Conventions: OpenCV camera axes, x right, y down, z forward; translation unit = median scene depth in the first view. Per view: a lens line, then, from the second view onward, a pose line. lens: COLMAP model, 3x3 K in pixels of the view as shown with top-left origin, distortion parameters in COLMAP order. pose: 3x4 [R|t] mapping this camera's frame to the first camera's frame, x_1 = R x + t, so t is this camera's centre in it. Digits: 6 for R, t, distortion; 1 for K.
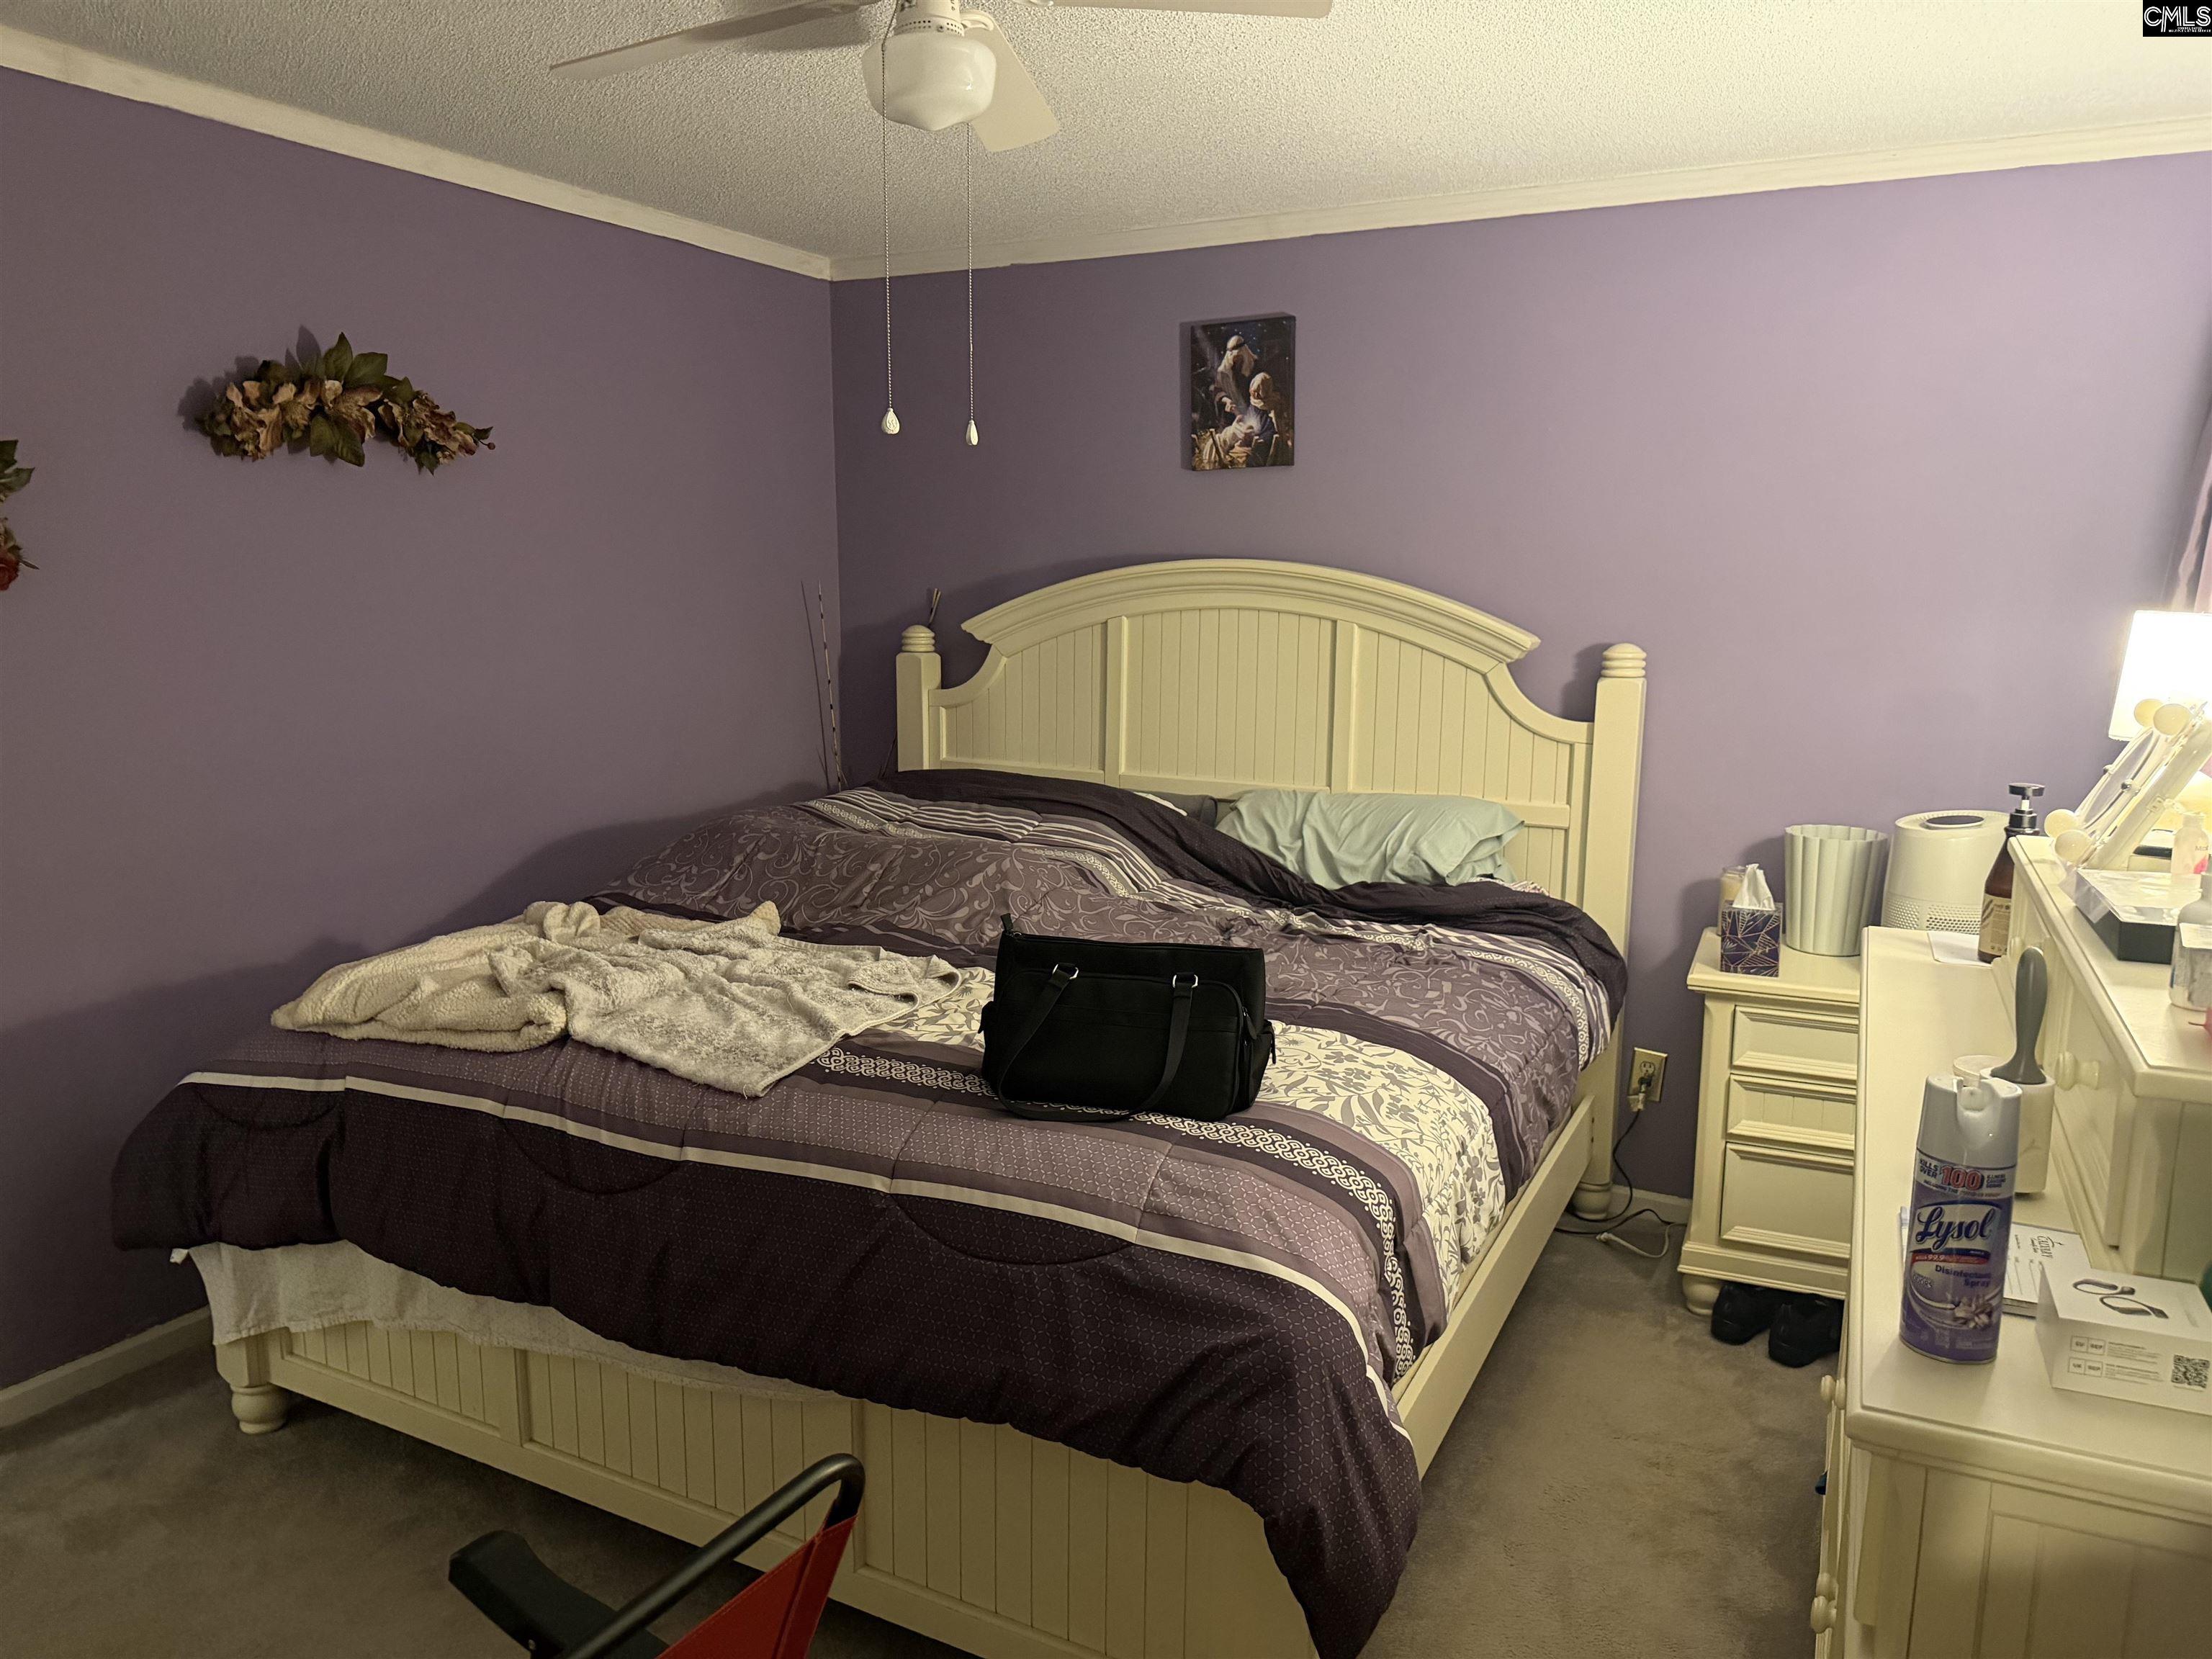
lens RADIAL K [[1487.5, 0, 1110.7], [0, 1487.5, 874.7], [0, 0, 1]] dist [0.071447, -0.000108]
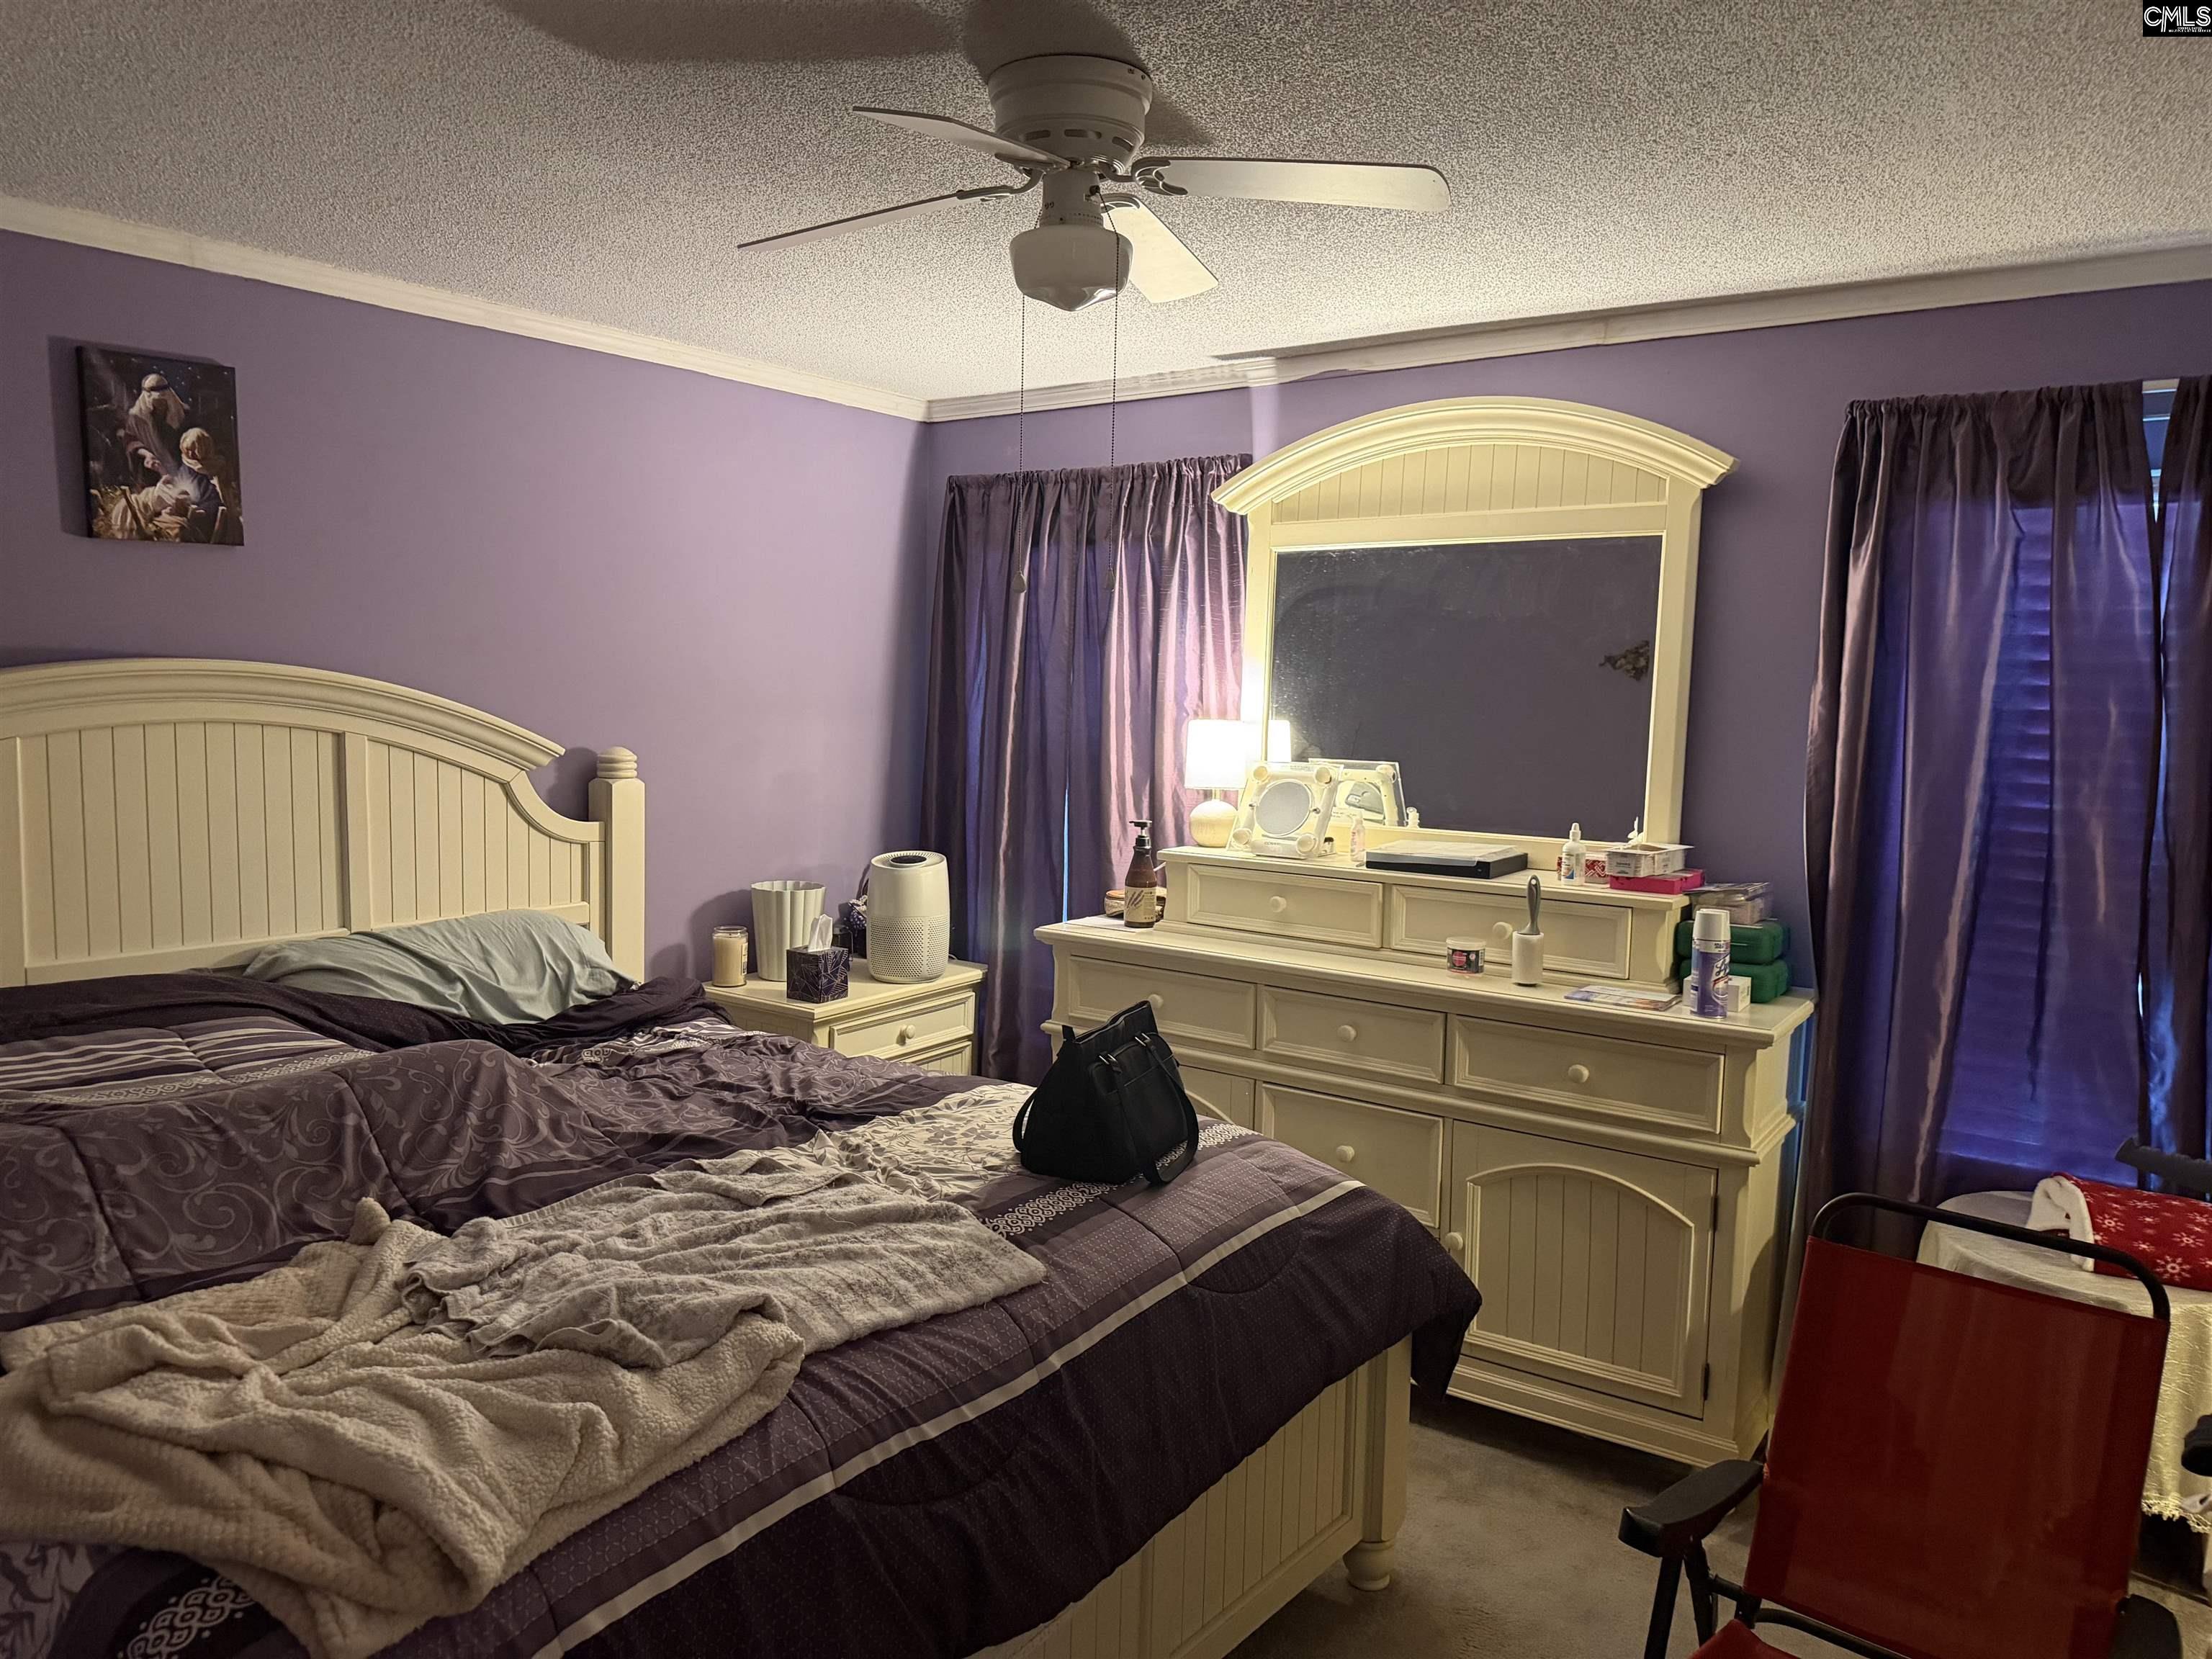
lens RADIAL K [[1563.4, 0, 1106.0], [0, 1563.4, 829.5], [0, 0, 1]] dist [-0.002735, -0.000552]
pose [[0.174865, -0.099788, 0.979523, -0.637534], [0.174405, 0.982258, 0.068932, -0.100632], [-0.969023, 0.158780, 0.189166, 0.415474]]
